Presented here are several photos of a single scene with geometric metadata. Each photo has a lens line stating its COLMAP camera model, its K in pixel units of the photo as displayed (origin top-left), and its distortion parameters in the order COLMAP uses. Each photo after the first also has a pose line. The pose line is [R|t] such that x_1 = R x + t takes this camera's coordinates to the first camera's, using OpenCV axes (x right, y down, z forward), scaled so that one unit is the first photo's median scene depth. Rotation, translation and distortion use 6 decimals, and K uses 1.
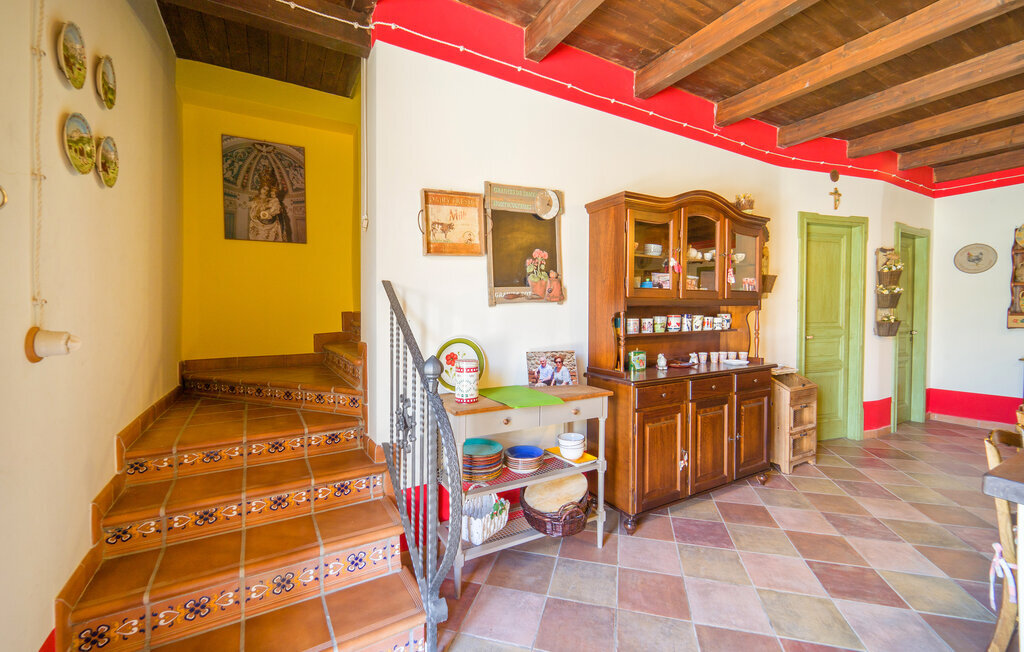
lens RADIAL K [[428.0, 0, 512.0], [0, 428.0, 326.0], [0, 0, 1]] dist [0.000844, 0.000026]
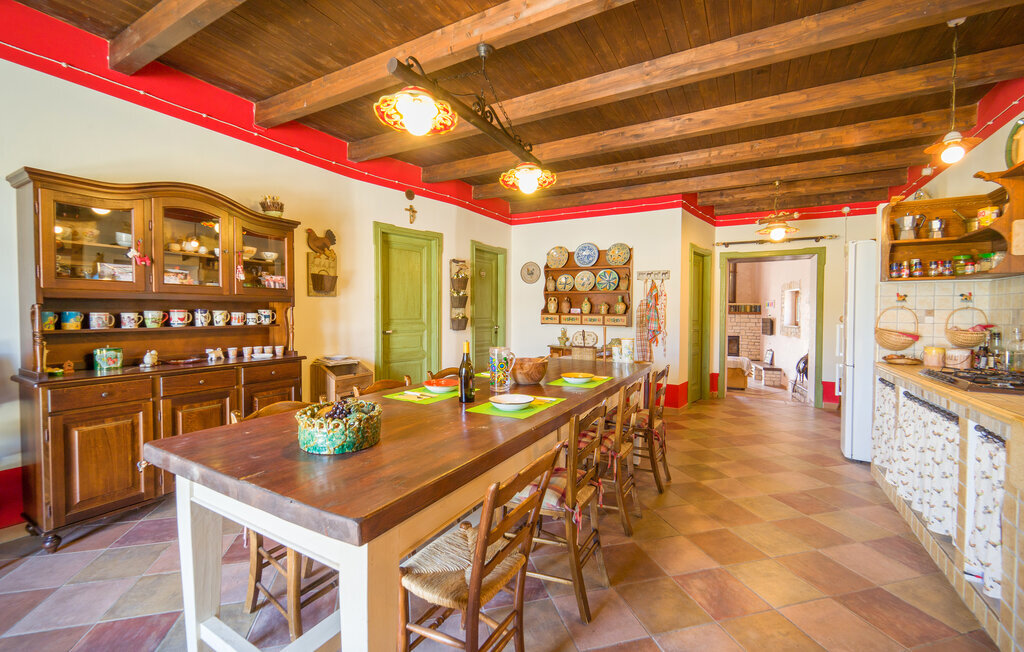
lens RADIAL K [[423.9, 0, 522.4], [0, 423.9, 327.8], [0, 0, 1]] dist [0.000437, -0.000243]
pose [[0.855089, -0.005924, 0.518447, 0.477851], [-0.000124, 0.999932, 0.011631, 0.003161], [-0.518481, -0.010010, 0.855031, -0.193003]]
